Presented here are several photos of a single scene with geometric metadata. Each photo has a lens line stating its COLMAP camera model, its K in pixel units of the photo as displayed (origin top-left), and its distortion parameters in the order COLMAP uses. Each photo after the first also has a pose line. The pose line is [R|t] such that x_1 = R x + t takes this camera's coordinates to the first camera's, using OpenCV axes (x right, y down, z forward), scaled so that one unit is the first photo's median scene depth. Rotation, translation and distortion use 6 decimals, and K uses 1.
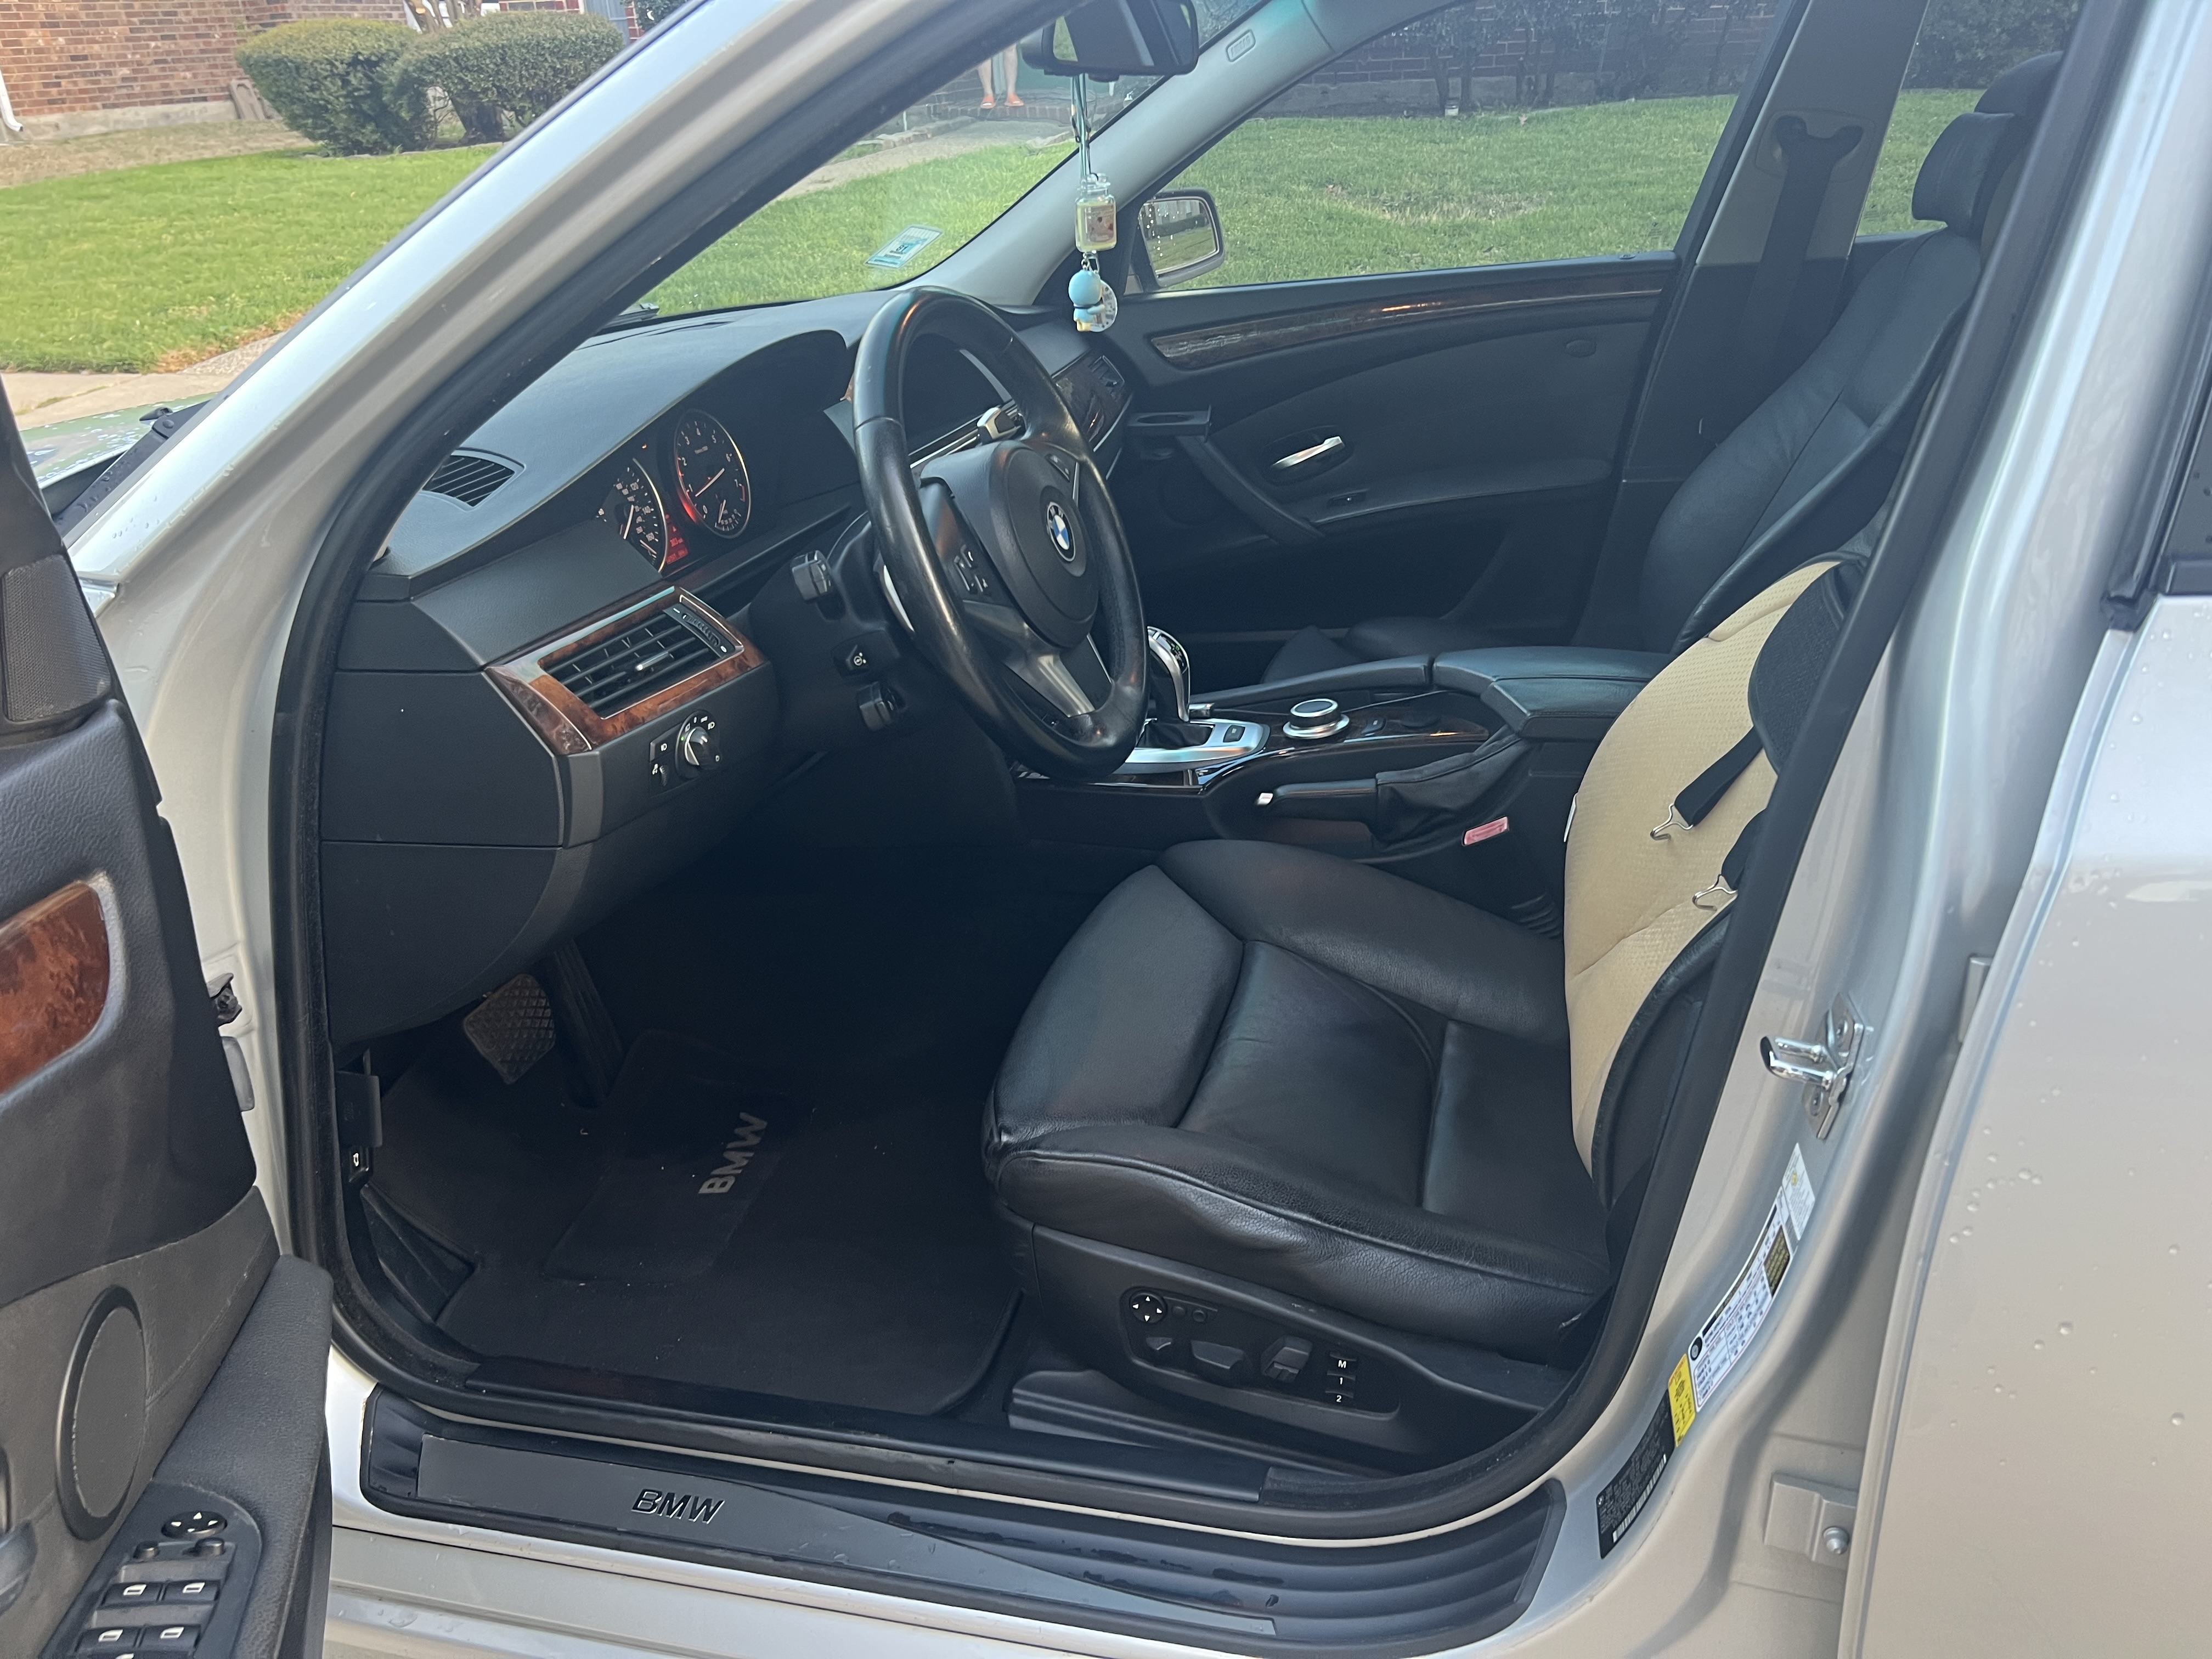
lens RADIAL K [[1694.7, 0, 1127.4], [0, 1694.7, 836.5], [0, 0, 1]] dist [0.056805, -0.071036]
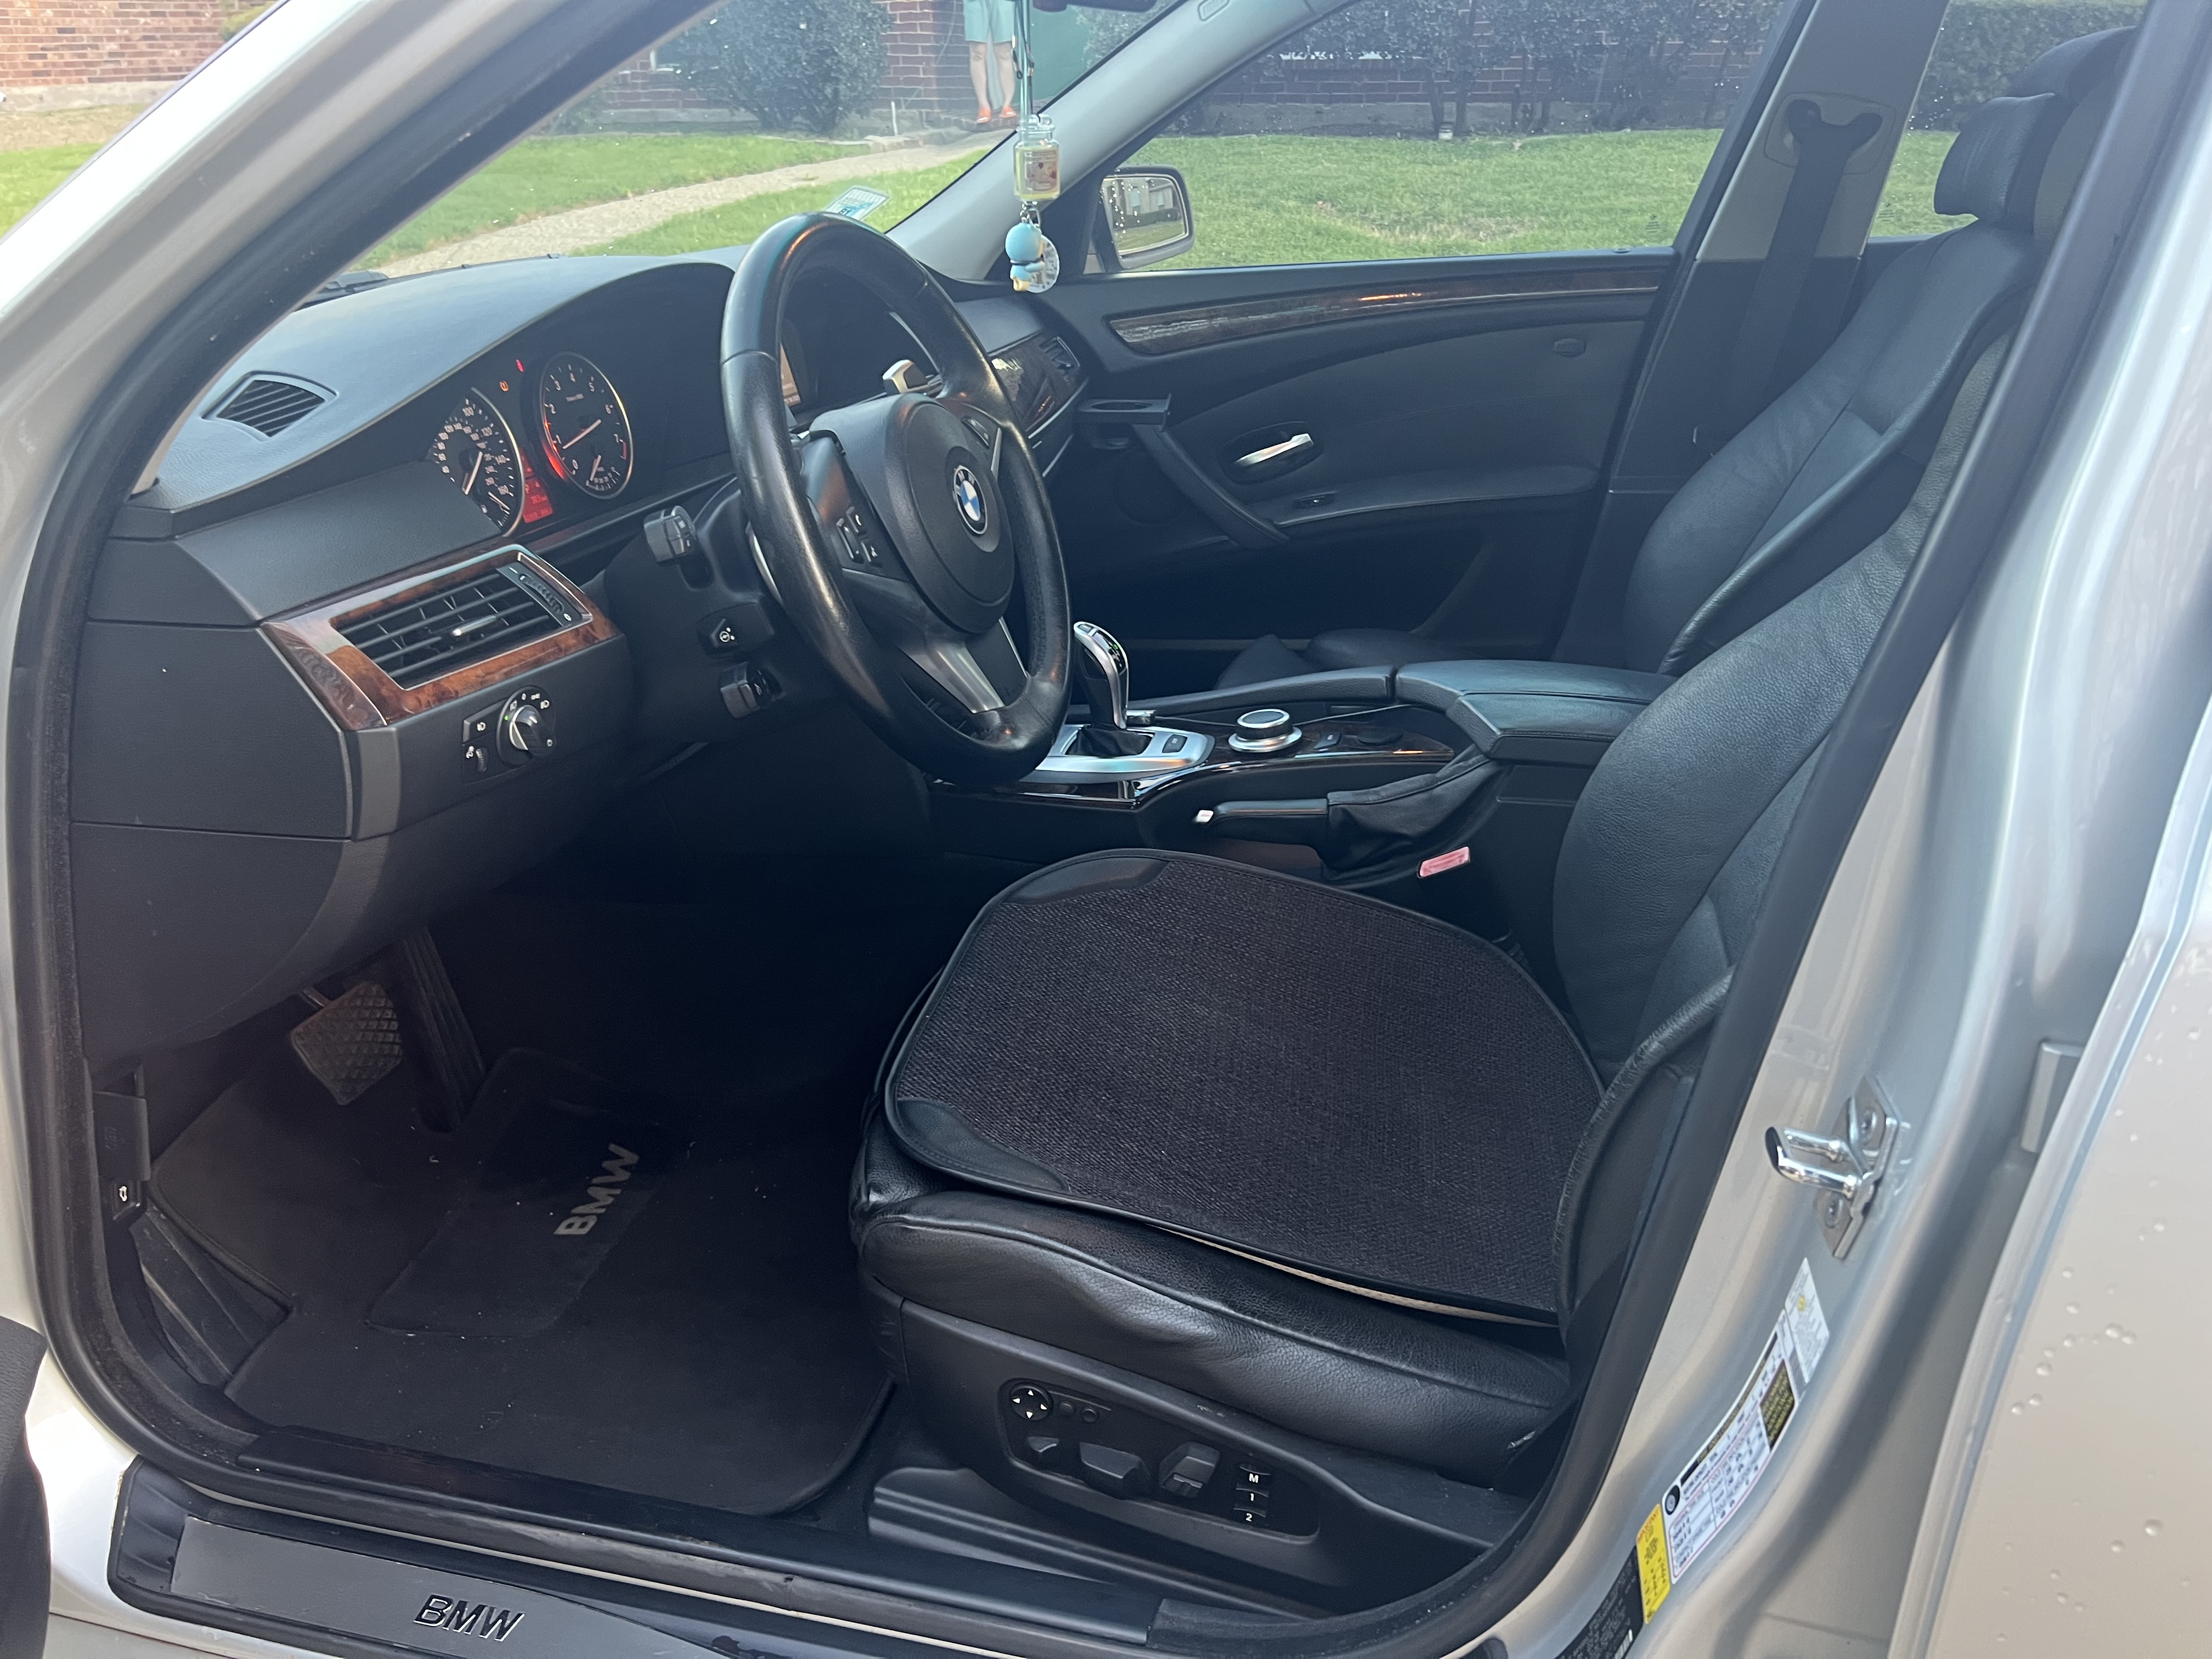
lens RADIAL K [[1710.8, 0, 1106.0], [0, 1710.8, 829.5], [0, 0, 1]] dist [0.050803, -0.062474]
pose [[0.999297, 0.037050, 0.005726, 0.032132], [-0.036962, 0.999207, -0.014792, 0.000047], [-0.006269, 0.014570, 0.999874, 0.122041]]
